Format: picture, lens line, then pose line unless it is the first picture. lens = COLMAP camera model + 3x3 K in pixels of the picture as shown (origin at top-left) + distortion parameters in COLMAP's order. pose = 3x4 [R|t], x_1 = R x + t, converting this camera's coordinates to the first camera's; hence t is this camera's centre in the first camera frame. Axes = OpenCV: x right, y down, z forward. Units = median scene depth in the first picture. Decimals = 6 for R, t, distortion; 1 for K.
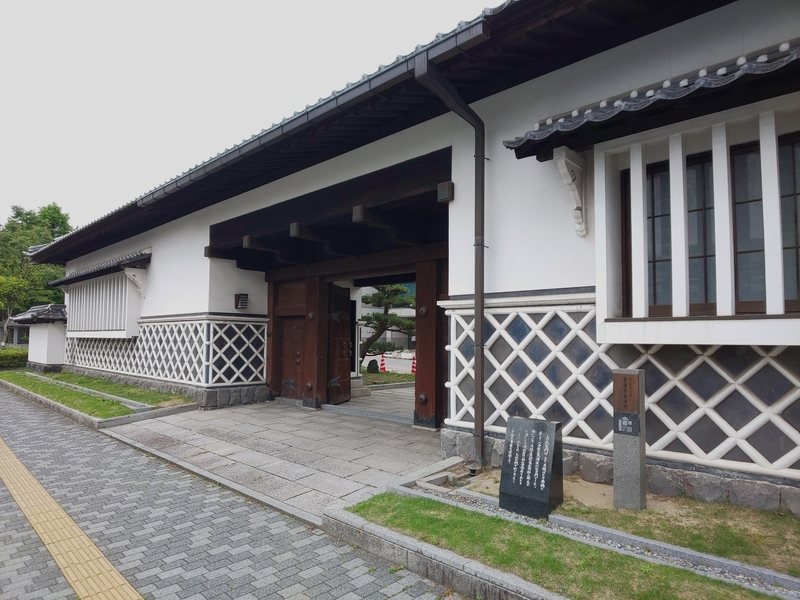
lens RADIAL K [[500.2, 0, 399.7], [0, 500.2, 303.4], [0, 0, 1]] dist [-0.005516, -0.005213]
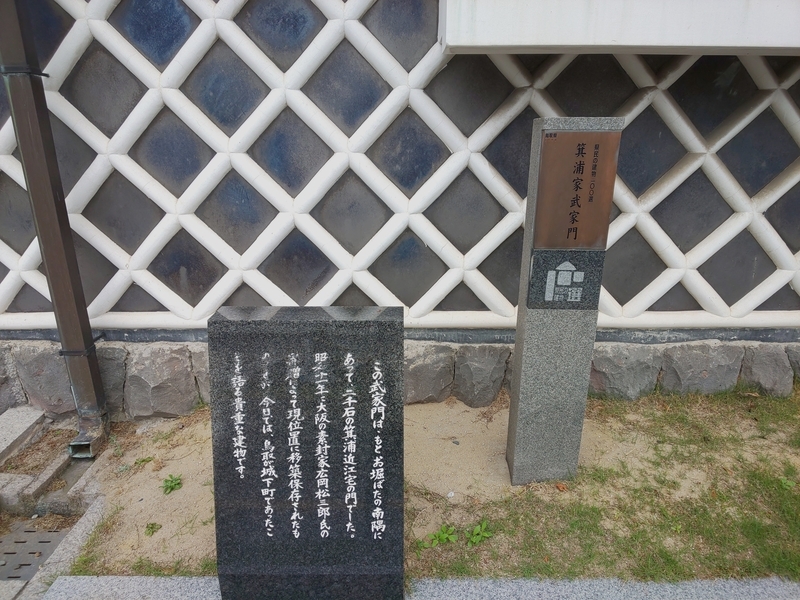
lens RADIAL K [[500.2, 0, 387.4], [0, 500.2, 312.3], [0, 0, 1]] dist [-0.005516, -0.005213]
pose [[0.722965, -0.231516, 0.650940, 0.117253], [-0.041114, 0.926096, 0.375042, 0.125228], [-0.689660, -0.297905, 0.660016, 0.788086]]
